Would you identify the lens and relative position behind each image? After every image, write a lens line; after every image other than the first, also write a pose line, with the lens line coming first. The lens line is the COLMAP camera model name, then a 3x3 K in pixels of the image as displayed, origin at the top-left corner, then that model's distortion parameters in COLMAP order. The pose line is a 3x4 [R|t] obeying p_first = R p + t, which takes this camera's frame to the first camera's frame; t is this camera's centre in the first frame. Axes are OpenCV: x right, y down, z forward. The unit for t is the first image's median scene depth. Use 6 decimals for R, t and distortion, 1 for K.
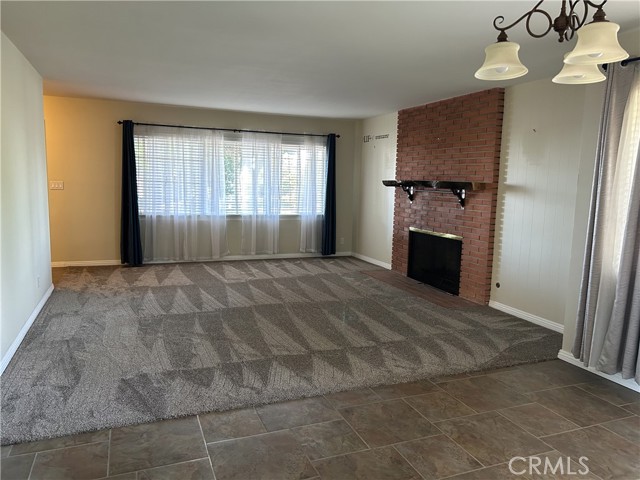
lens RADIAL K [[477.8, 0, 320.0], [0, 477.8, 240.0], [0, 0, 1]] dist [0.000234, -0.000037]
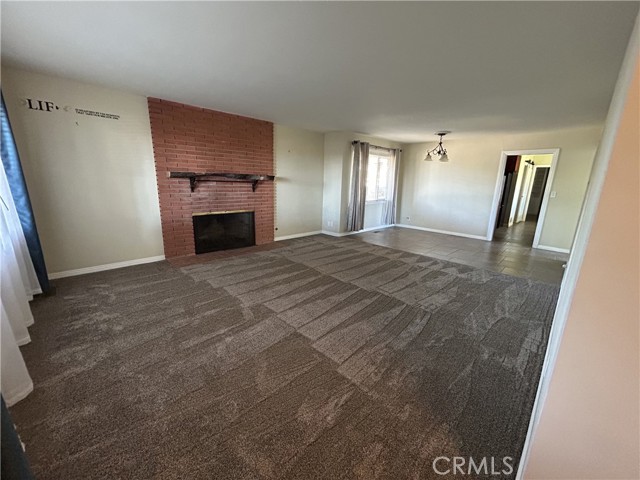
lens RADIAL K [[258.6, 0, 320.0], [0, 258.6, 240.0], [0, 0, 1]] dist [0.001225, 0.000250]
pose [[-0.387717, -0.251871, 0.886700, -0.602934], [0.071271, 0.950874, 0.301264, -0.157517], [-0.919019, 0.180001, -0.350718, 1.117262]]
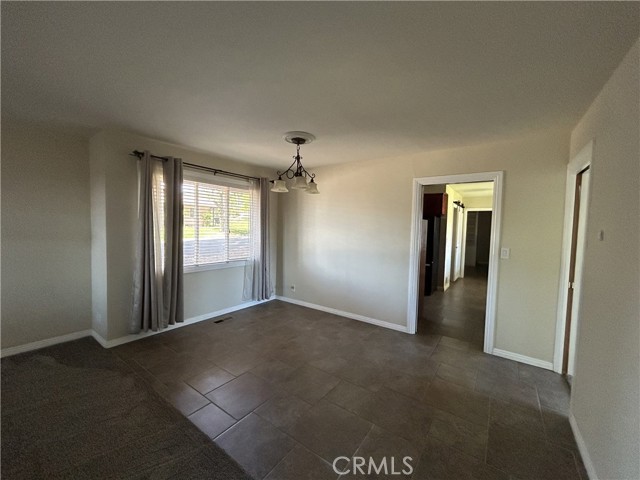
lens RADIAL K [[255.0, 0, 320.0], [0, 255.0, 240.0], [0, 0, 1]] dist [-0.001547, -0.000115]
pose [[-0.530410, -0.089249, 0.843030, -0.418536], [0.059739, 0.988035, 0.142187, -0.117637], [-0.845634, 0.125779, -0.518732, 0.786544]]
